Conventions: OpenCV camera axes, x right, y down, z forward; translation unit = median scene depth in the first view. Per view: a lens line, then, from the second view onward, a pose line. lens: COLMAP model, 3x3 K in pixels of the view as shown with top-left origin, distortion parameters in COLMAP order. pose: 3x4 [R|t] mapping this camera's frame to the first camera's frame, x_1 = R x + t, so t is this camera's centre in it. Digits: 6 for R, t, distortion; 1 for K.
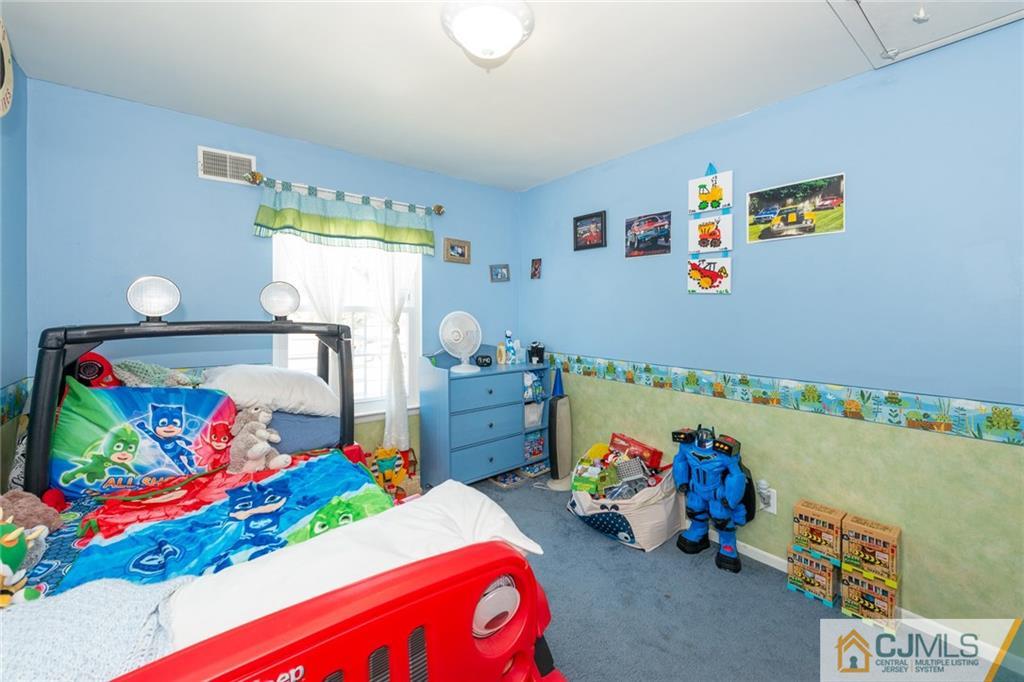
lens RADIAL K [[420.6, 0, 509.3], [0, 420.6, 313.4], [0, 0, 1]] dist [-0.001795, -0.000317]
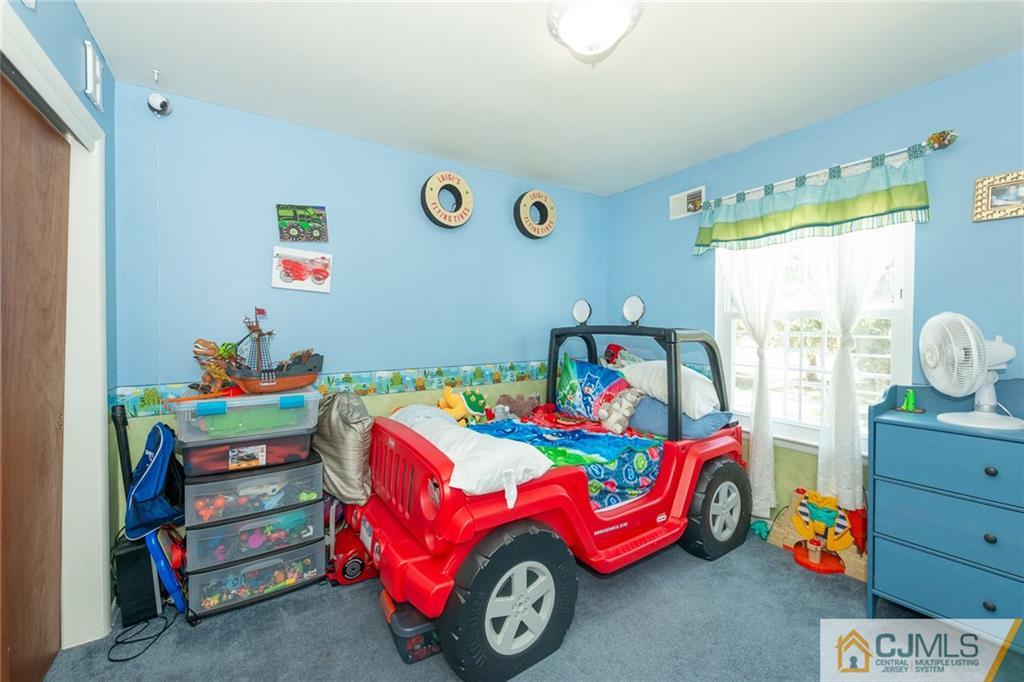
lens RADIAL K [[418.0, 0, 511.2], [0, 418.0, 331.4], [0, 0, 1]] dist [-0.000115, -0.000336]
pose [[-0.111575, 0.011856, -0.993685, 0.613318], [0.001734, 0.999930, 0.011735, 0.015643], [0.993754, -0.000413, -0.111588, 0.602193]]
